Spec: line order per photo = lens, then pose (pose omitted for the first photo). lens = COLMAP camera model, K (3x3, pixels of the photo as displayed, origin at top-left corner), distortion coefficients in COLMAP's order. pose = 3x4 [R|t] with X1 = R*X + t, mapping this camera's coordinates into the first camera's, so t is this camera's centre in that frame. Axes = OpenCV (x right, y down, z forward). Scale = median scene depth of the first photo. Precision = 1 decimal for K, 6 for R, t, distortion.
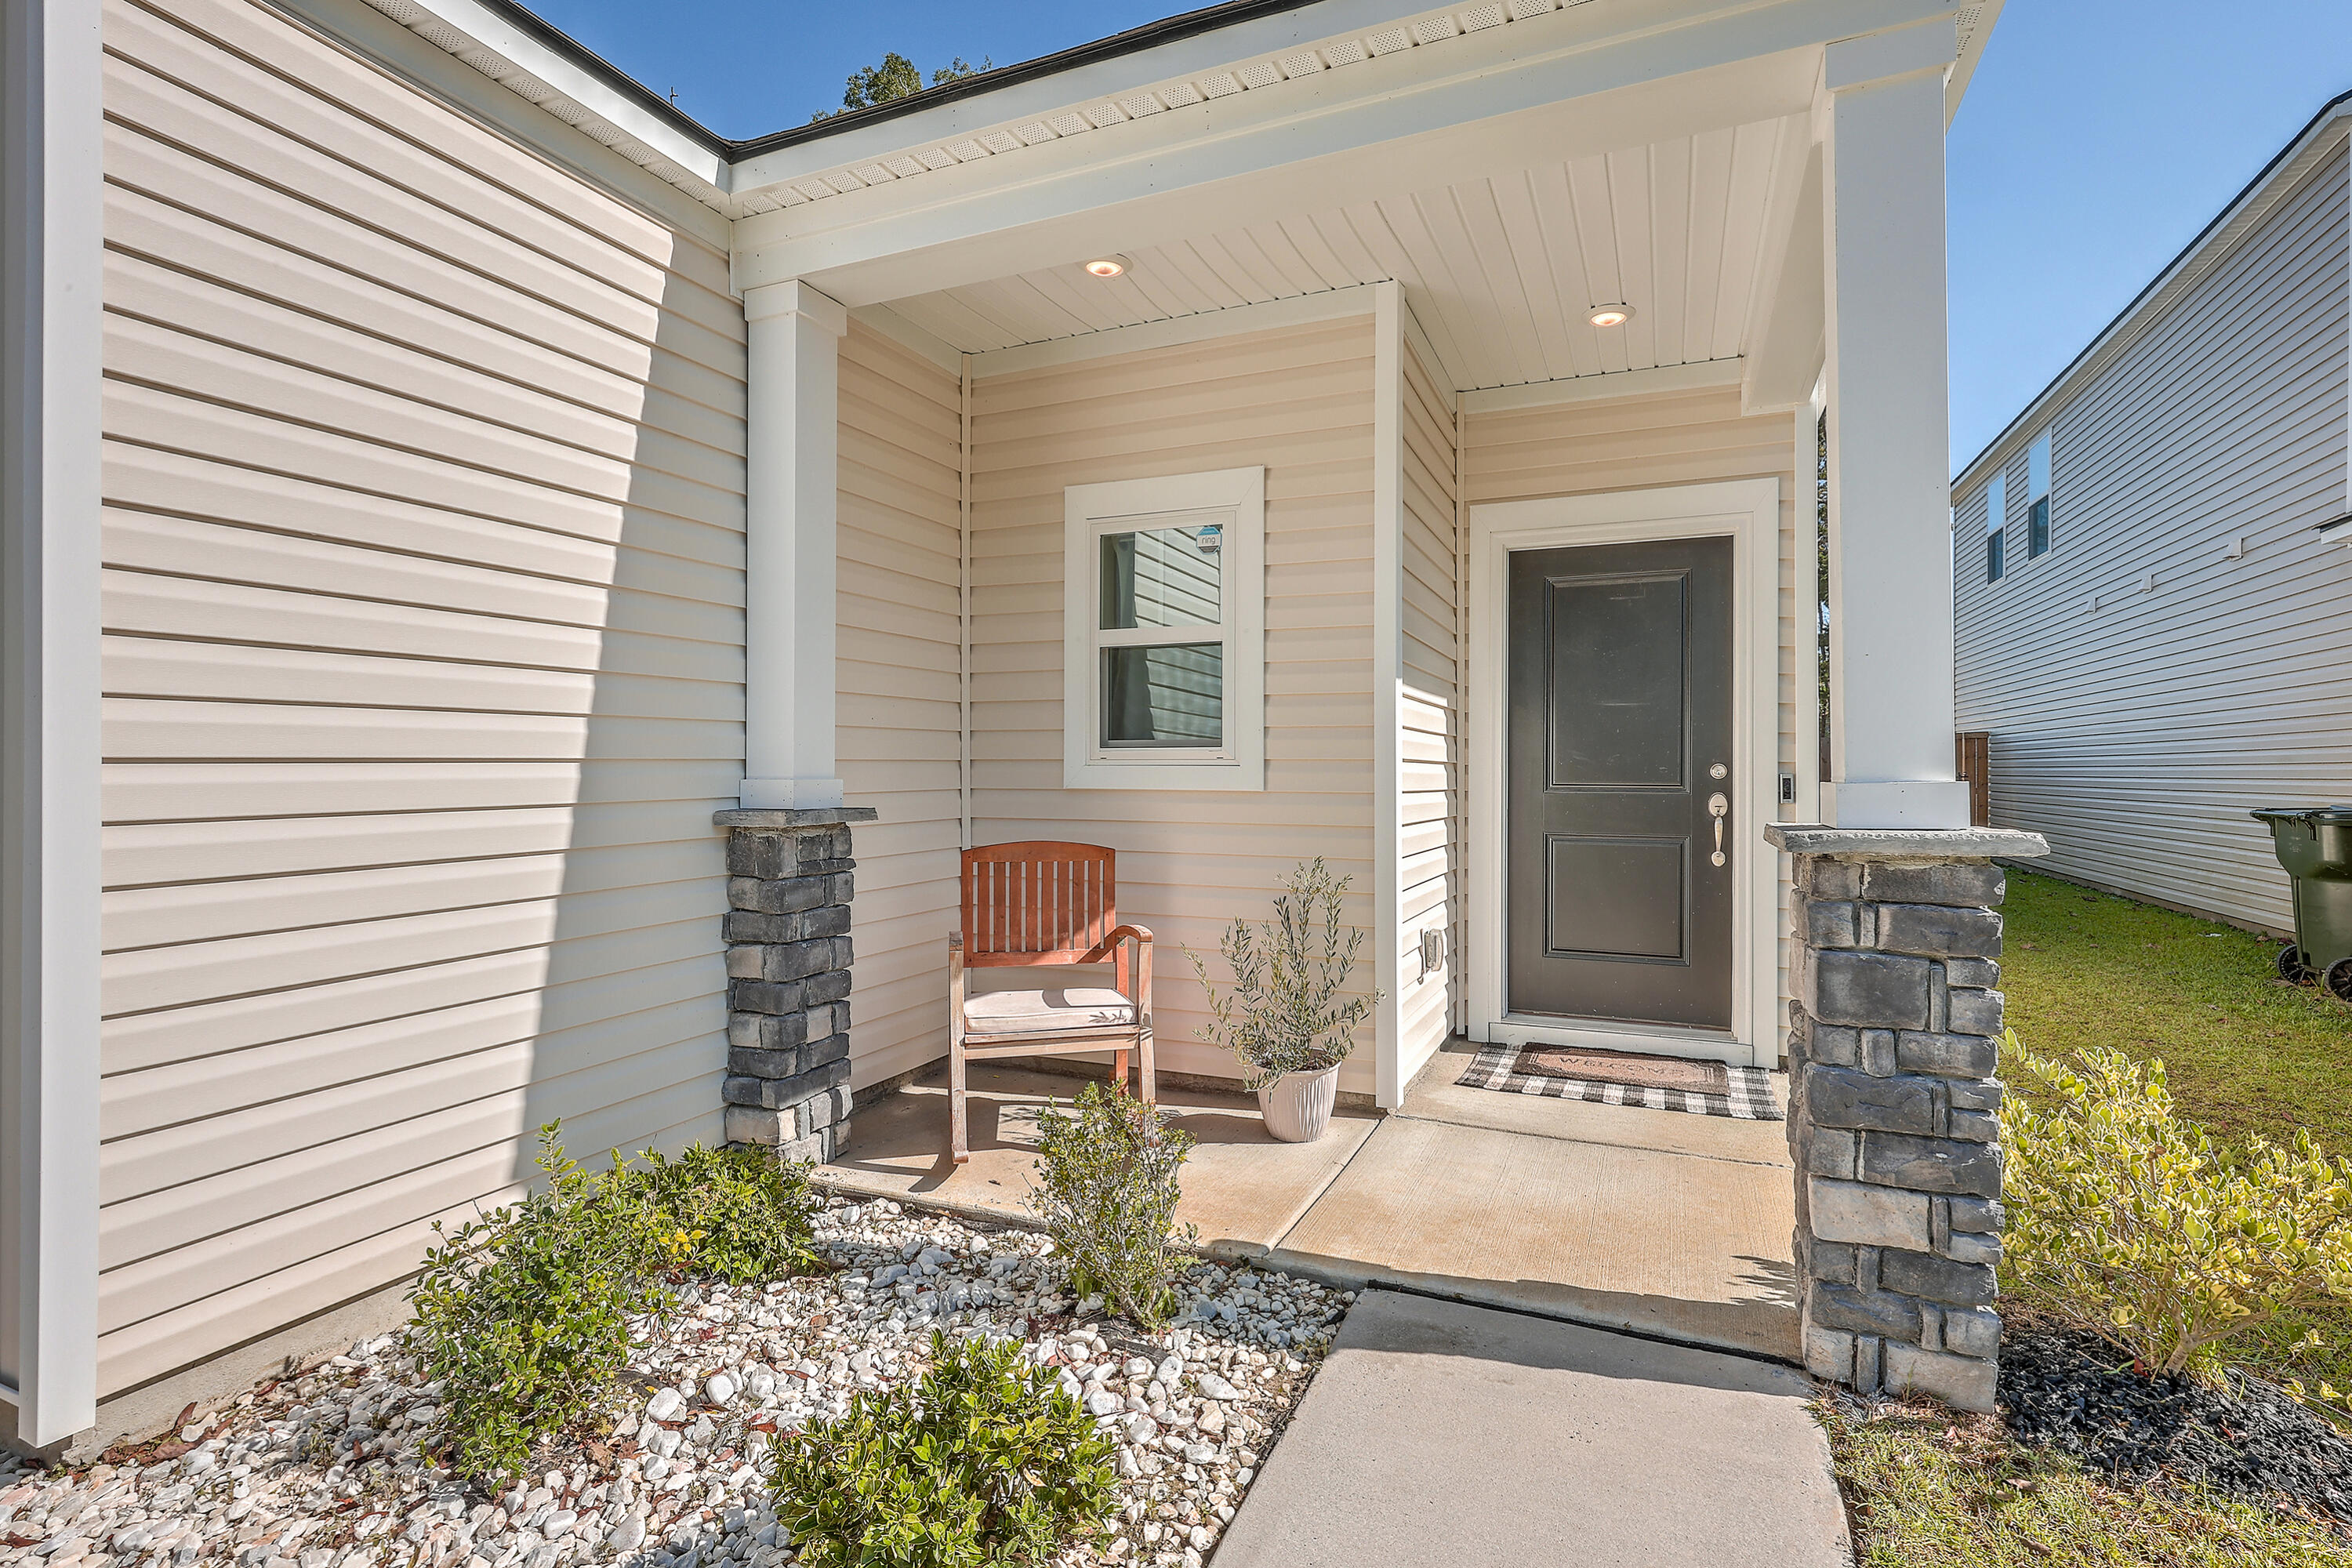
lens RADIAL K [[1124.3, 0, 1185.4], [0, 1124.3, 771.9], [0, 0, 1]] dist [0.003087, -0.000921]
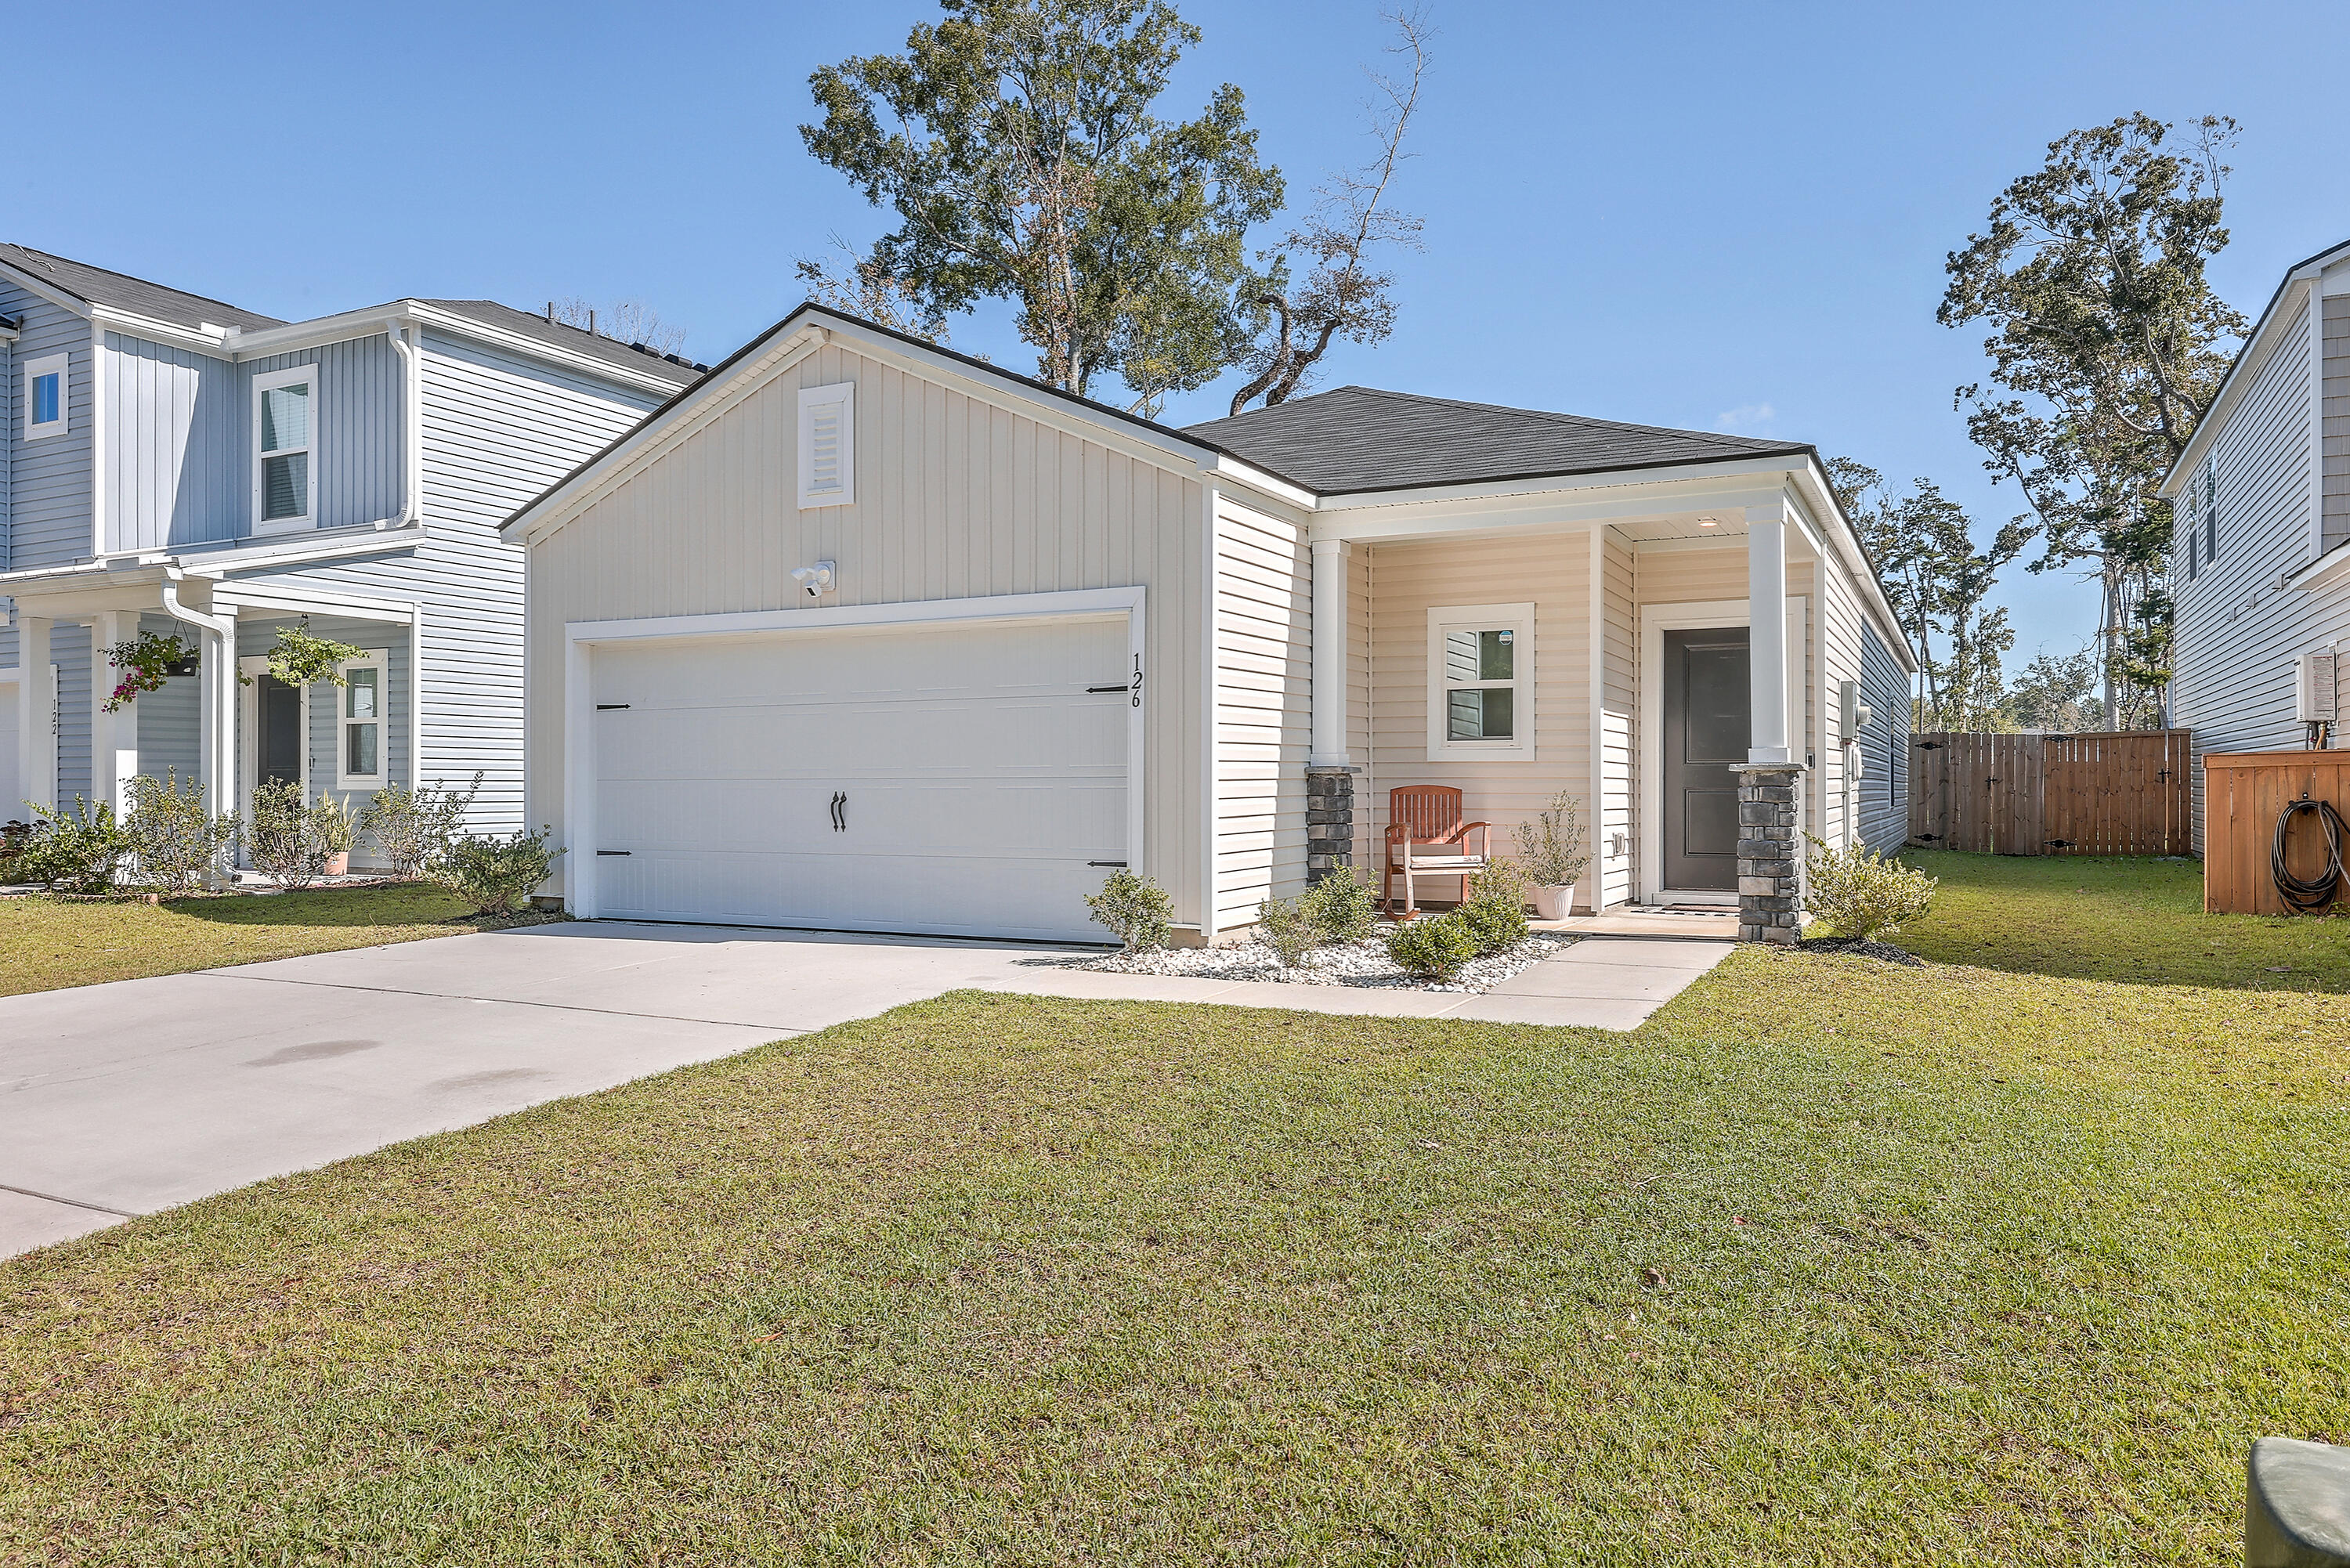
lens RADIAL K [[1549.3, 0, 1178.1], [0, 1549.3, 783.0], [0, 0, 1]] dist [0.006296, -0.006252]
pose [[0.997306, -0.000979, -0.073352, -0.361993], [0.000848, 0.999998, -0.001805, 0.059504], [0.073353, 0.001738, 0.997304, -1.815493]]
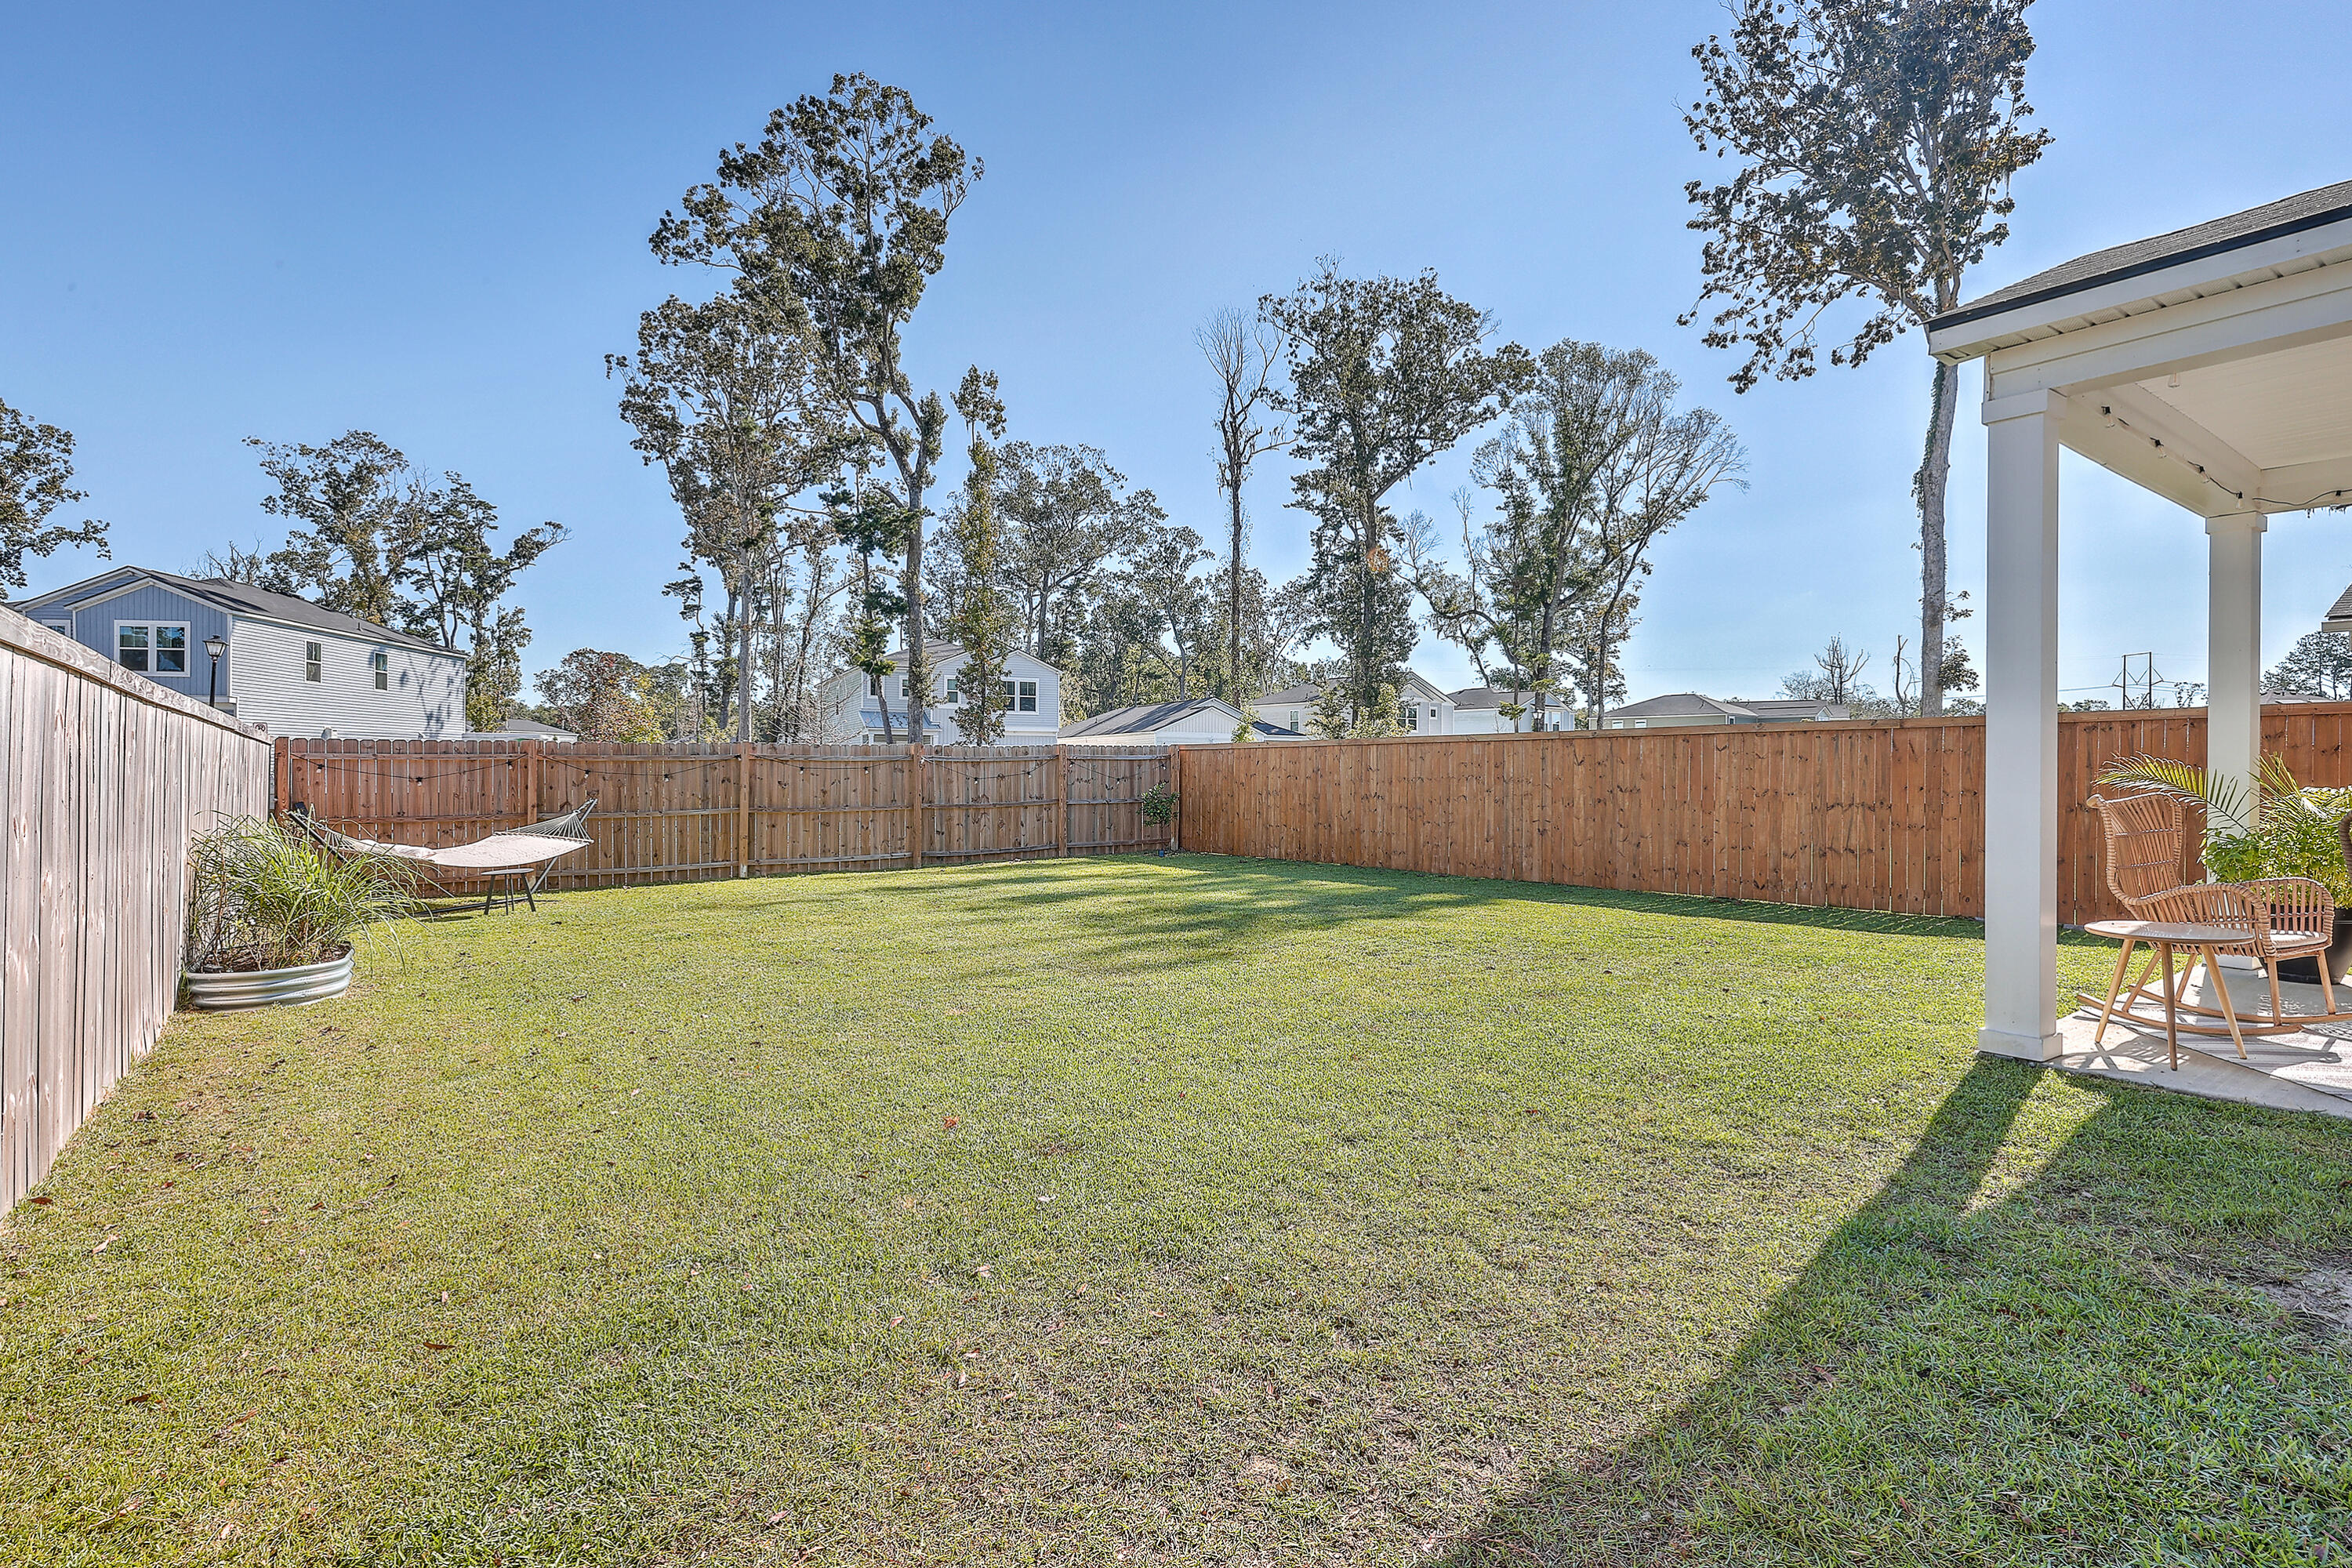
lens RADIAL K [[1124.3, 0, 1185.7], [0, 1124.3, 765.9], [0, 0, 1]] dist [0.003087, -0.000921]
pose [[0.512074, 0.008336, 0.858901, -0.001318], [-0.007364, 0.999959, -0.005314, 0.022026], [-0.858910, -0.003604, 0.512114, 5.876035]]
